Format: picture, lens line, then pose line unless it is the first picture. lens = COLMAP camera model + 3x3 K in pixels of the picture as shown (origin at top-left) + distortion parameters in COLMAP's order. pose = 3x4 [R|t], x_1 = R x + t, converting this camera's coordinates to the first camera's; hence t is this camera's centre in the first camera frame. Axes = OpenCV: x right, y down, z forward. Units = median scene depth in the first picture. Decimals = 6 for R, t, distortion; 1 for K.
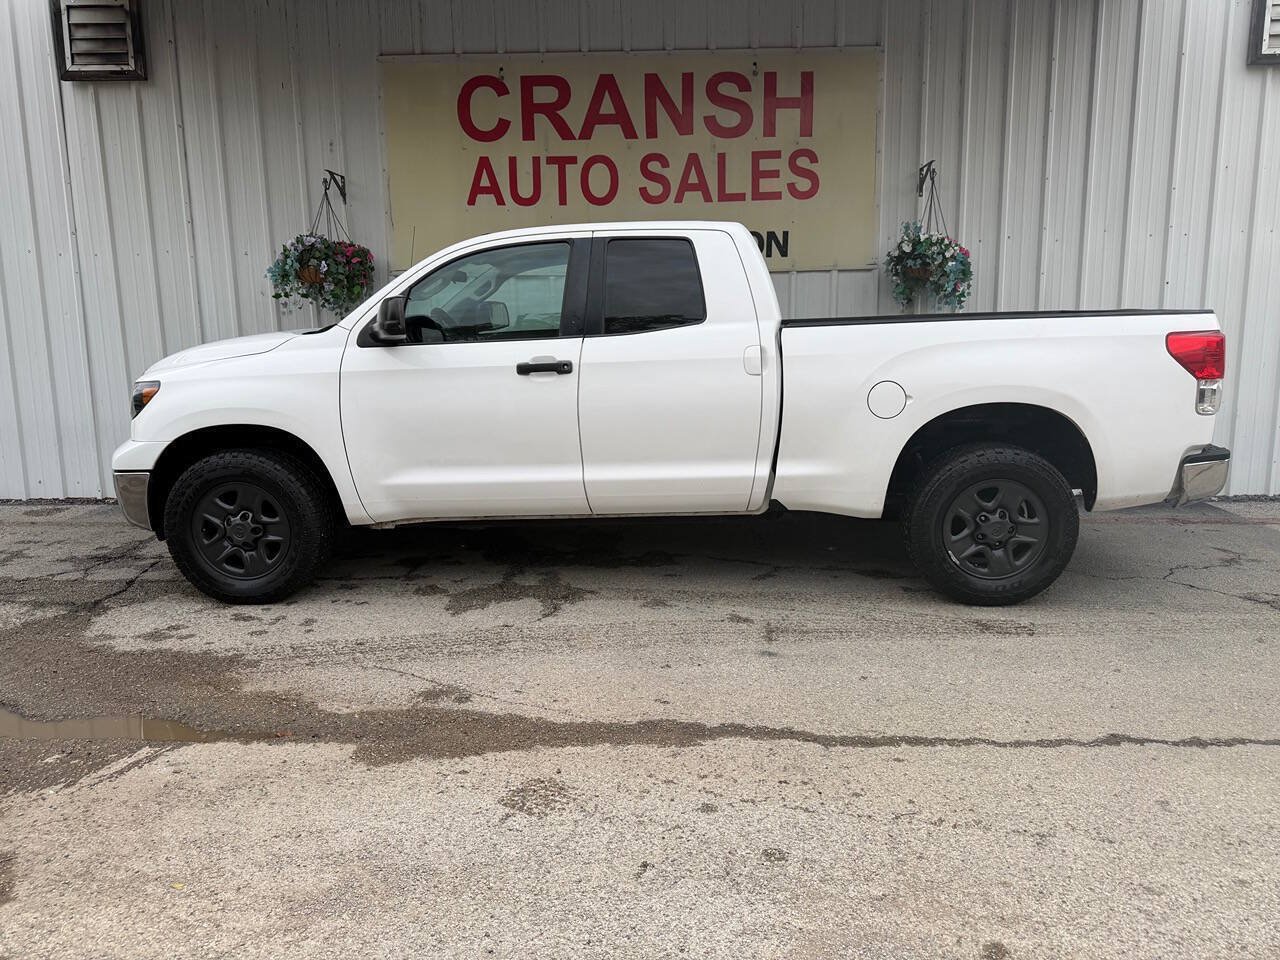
lens RADIAL K [[896.3, 0, 640.0], [0, 896.3, 480.0], [0, 0, 1]] dist [0.113140, -0.181406]
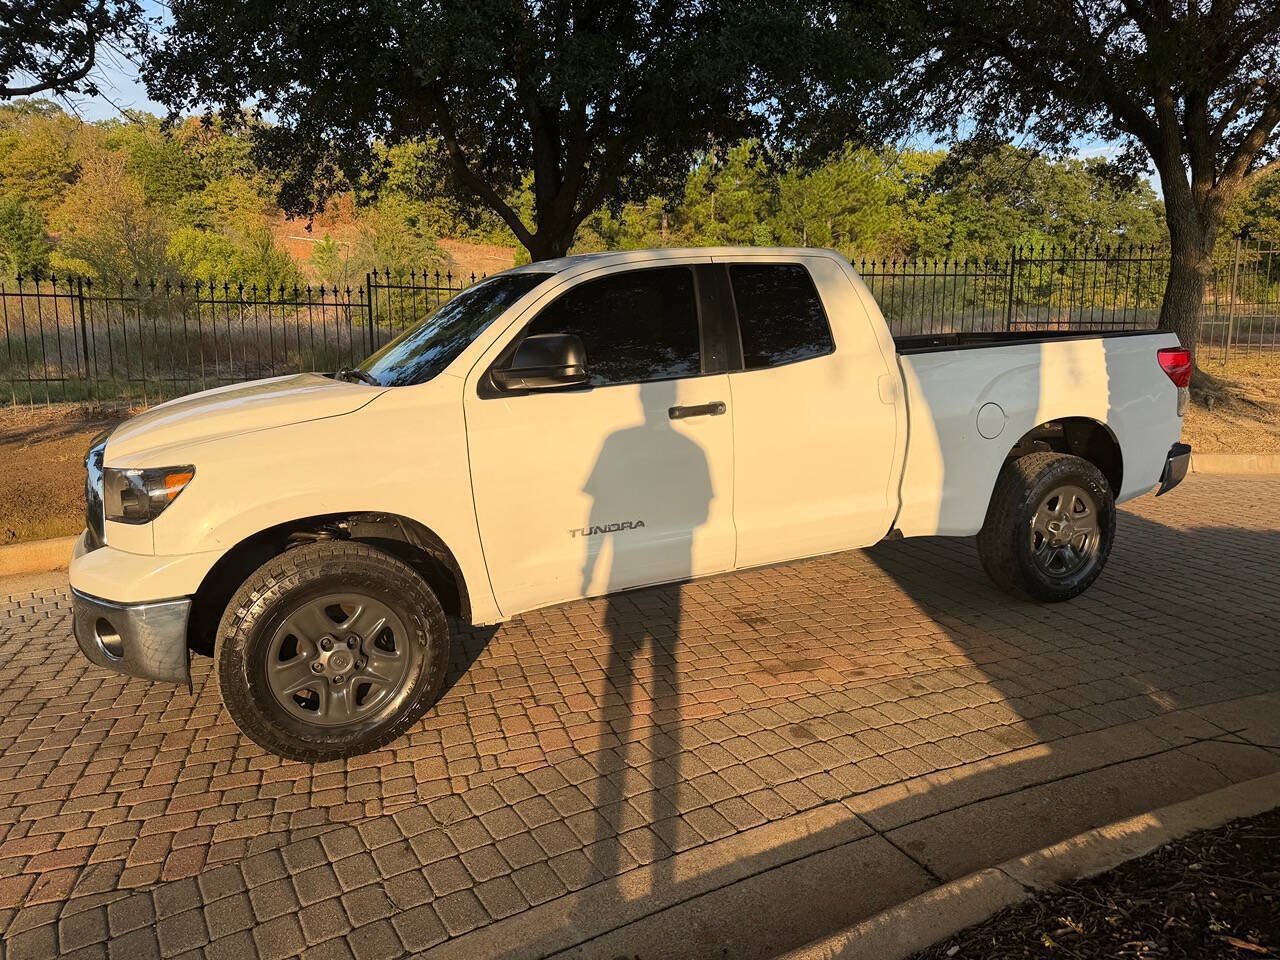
lens RADIAL K [[896.3, 0, 640.0], [0, 896.3, 480.0], [0, 0, 1]] dist [0.113140, -0.181406]
pose [[0.889520, -0.094382, 0.447042, -0.488251], [0.108080, 0.994129, -0.005170, -0.051163], [-0.443930, 0.052915, 0.894498, 0.216405]]
